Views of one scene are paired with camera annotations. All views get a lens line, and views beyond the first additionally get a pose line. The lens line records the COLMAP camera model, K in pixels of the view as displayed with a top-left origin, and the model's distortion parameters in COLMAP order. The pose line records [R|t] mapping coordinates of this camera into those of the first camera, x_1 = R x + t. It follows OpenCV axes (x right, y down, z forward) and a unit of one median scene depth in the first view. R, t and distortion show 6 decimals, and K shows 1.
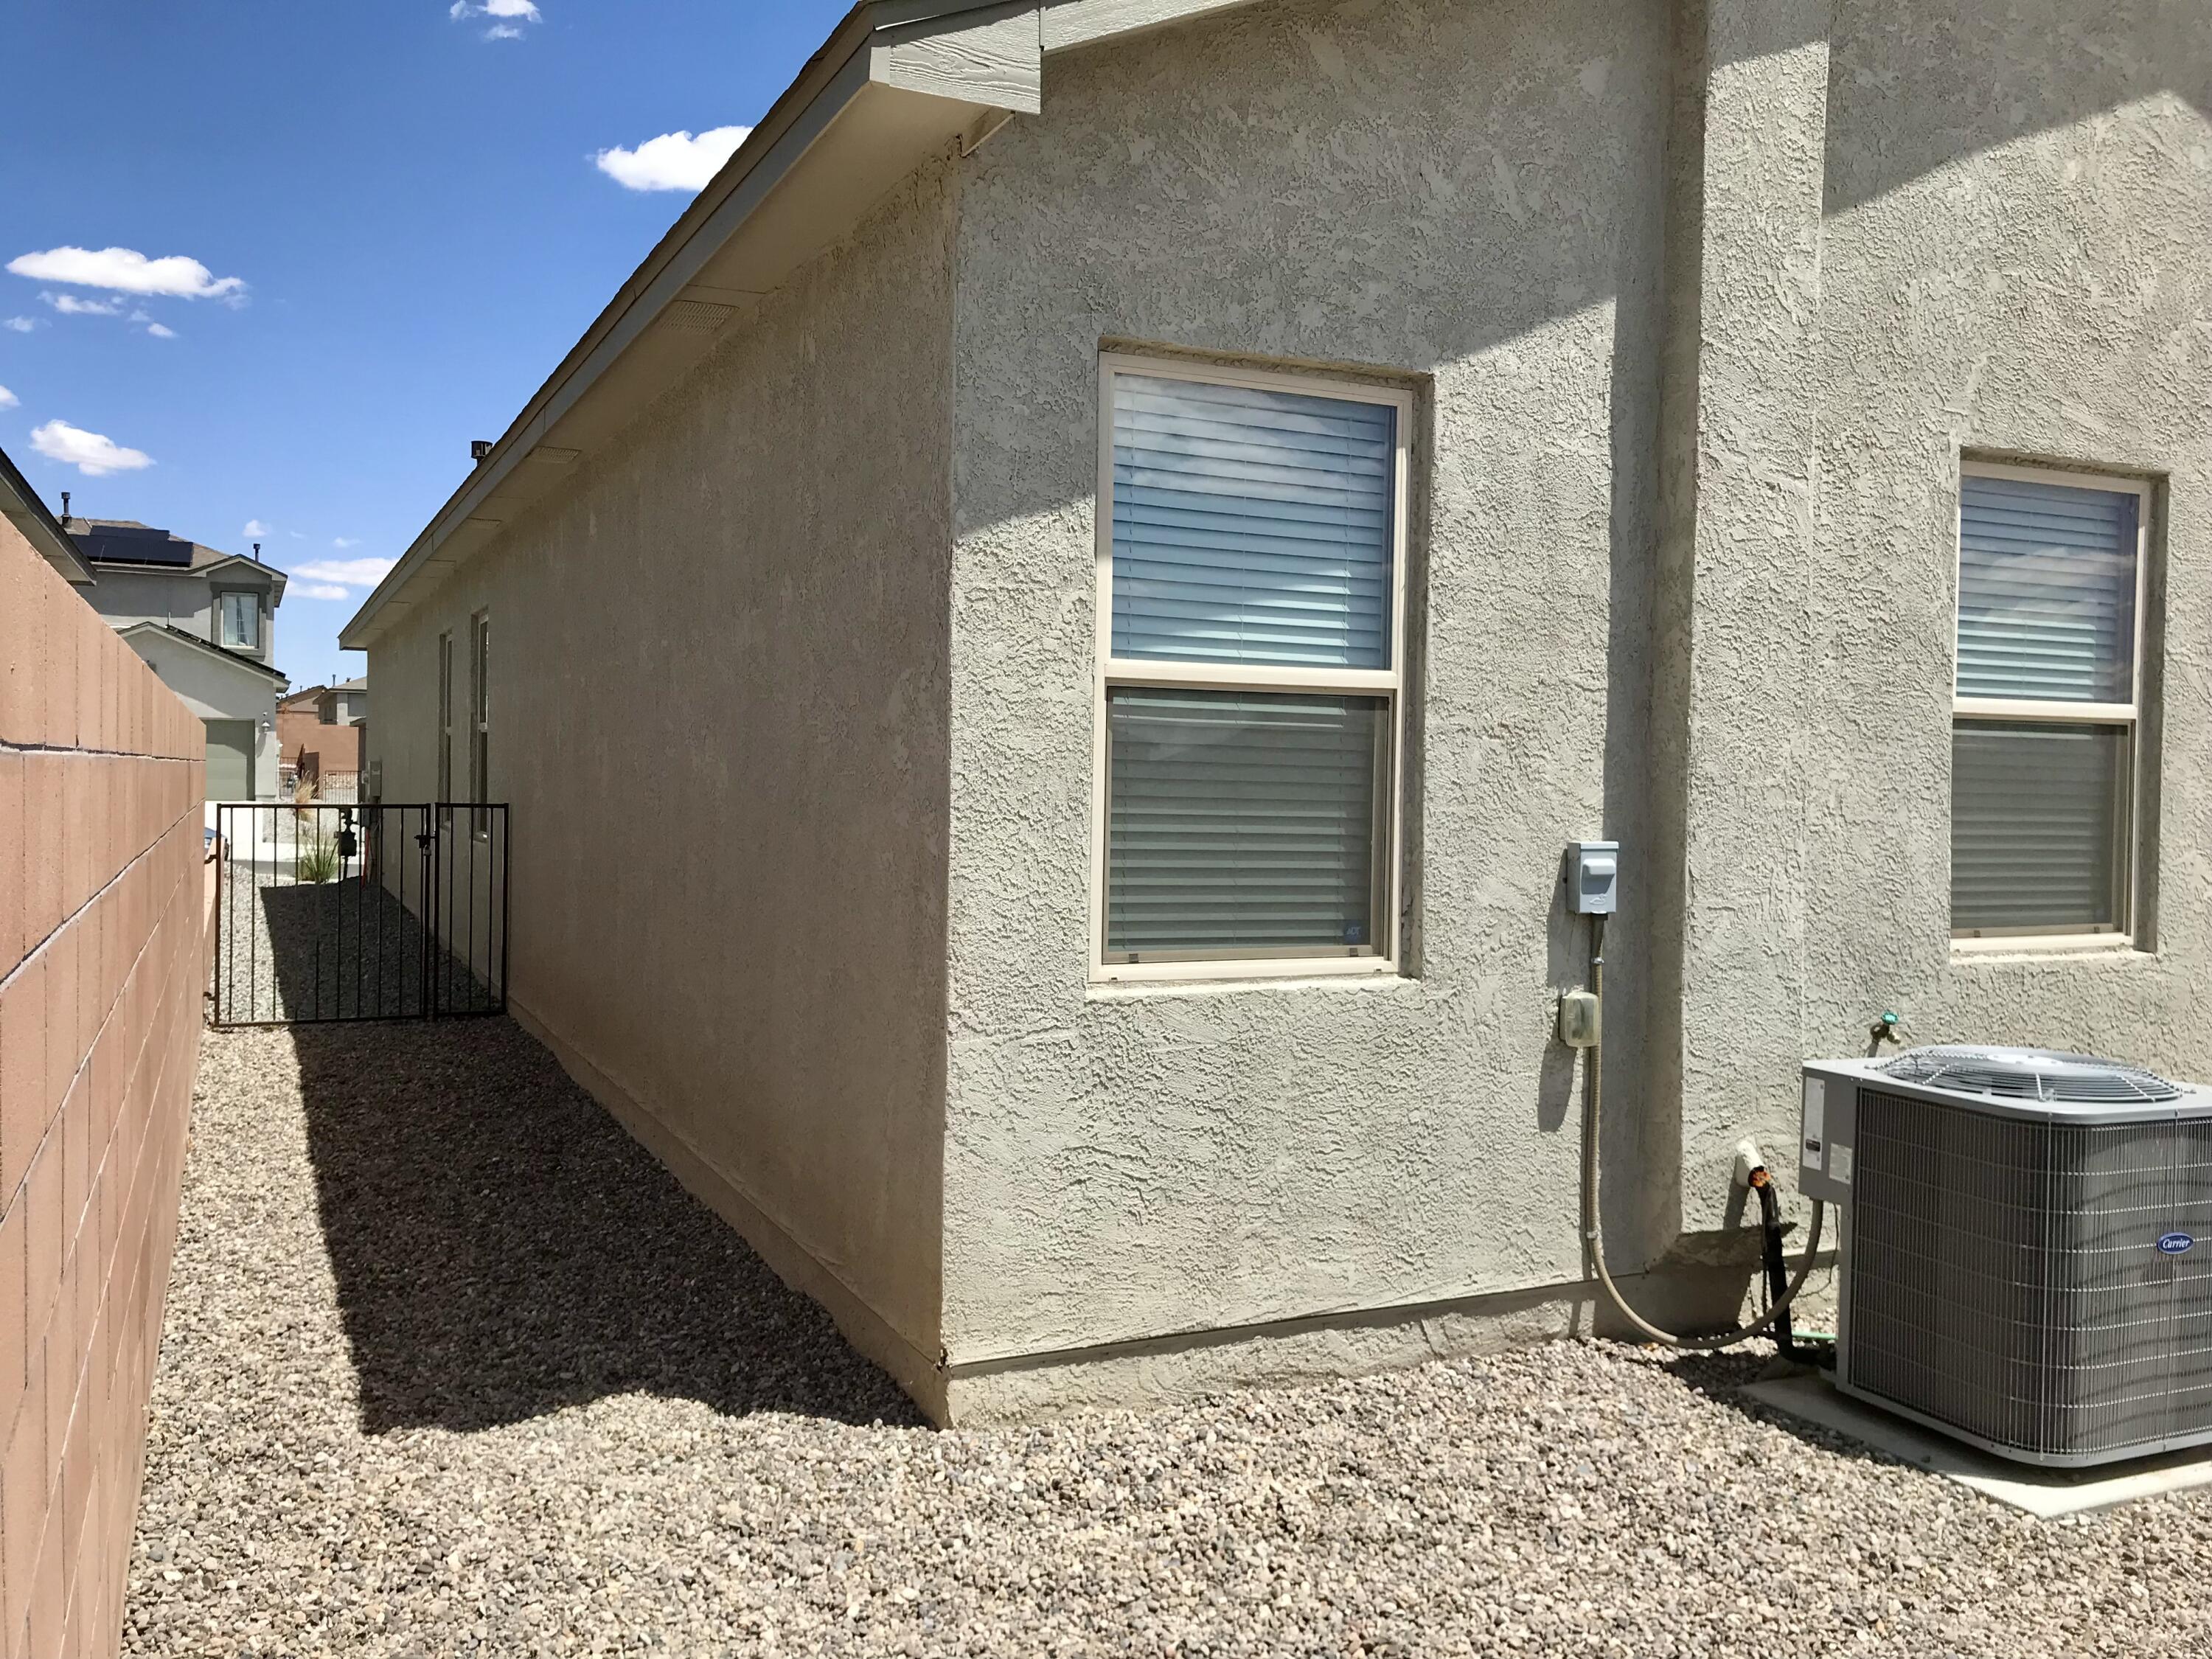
lens RADIAL K [[1839.2, 0, 1035.1], [0, 1839.2, 835.3], [0, 0, 1]] dist [0.031265, -0.029582]
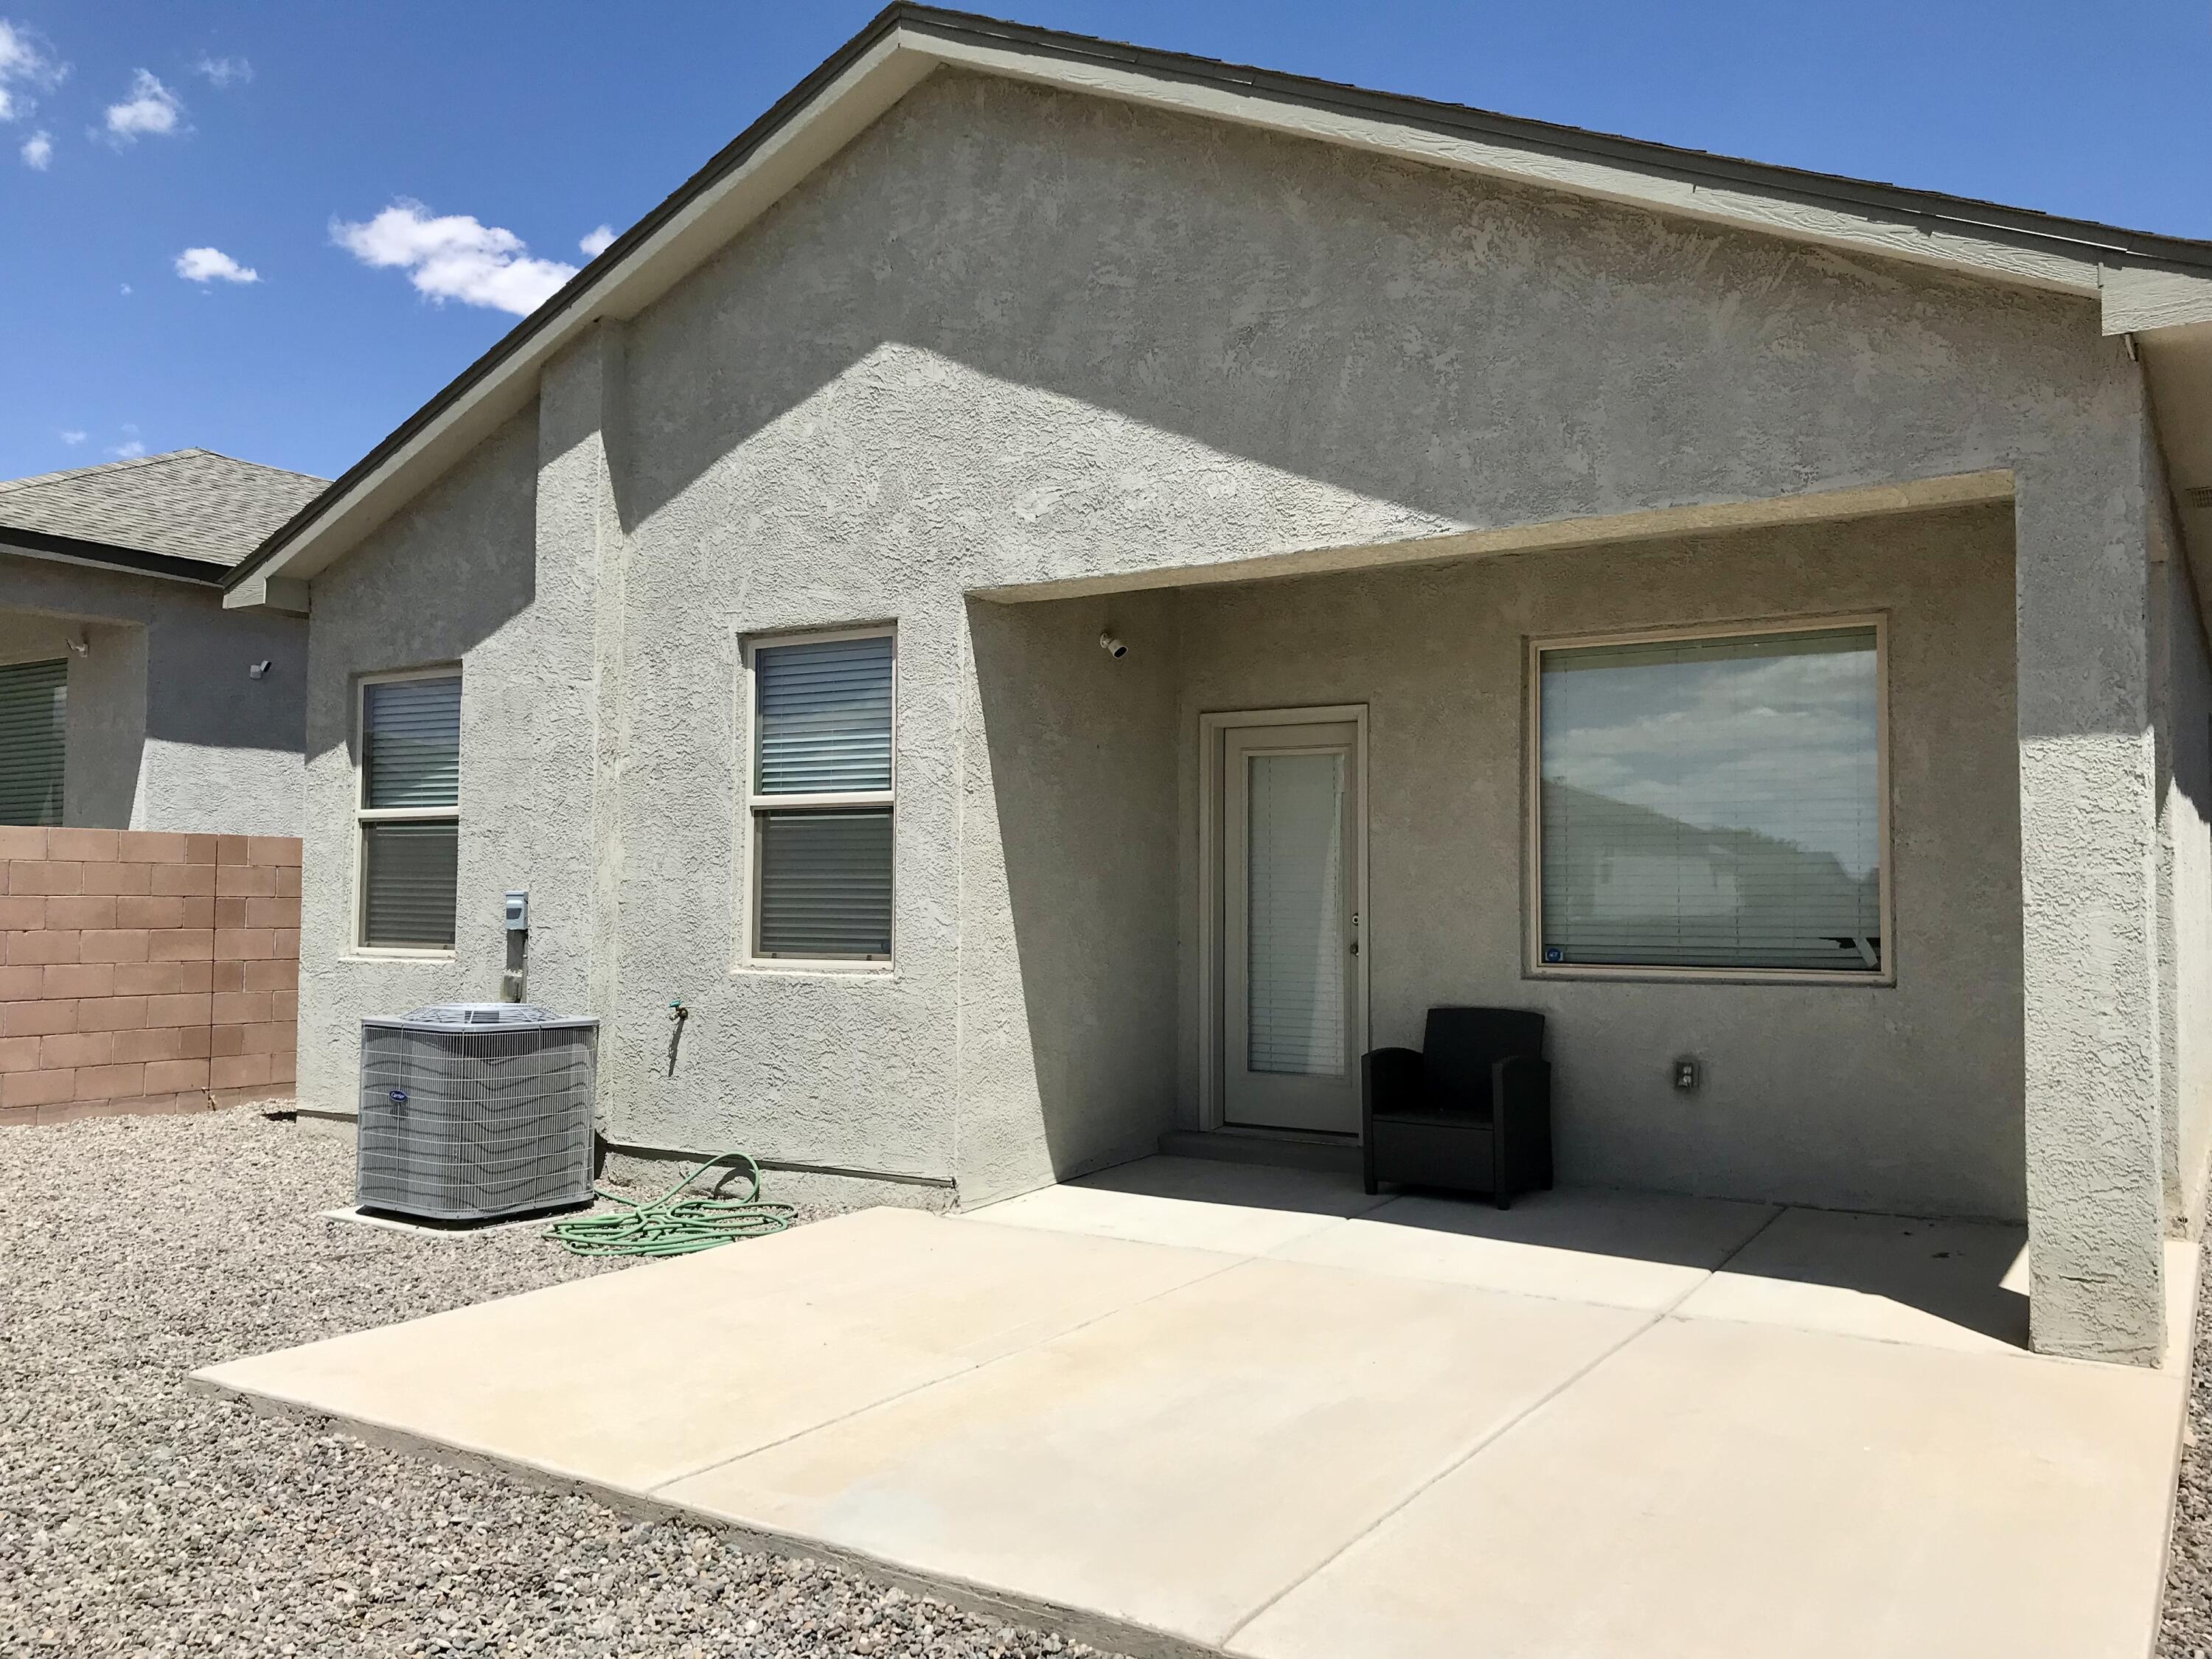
lens RADIAL K [[1839.2, 0, 1113.9], [0, 1839.2, 842.2], [0, 0, 1]] dist [0.031265, -0.029582]
pose [[0.527762, -0.041643, -0.848371, 1.980233], [-0.024761, 0.997619, -0.064373, 0.053411], [0.849031, 0.054980, 0.525474, 0.481565]]
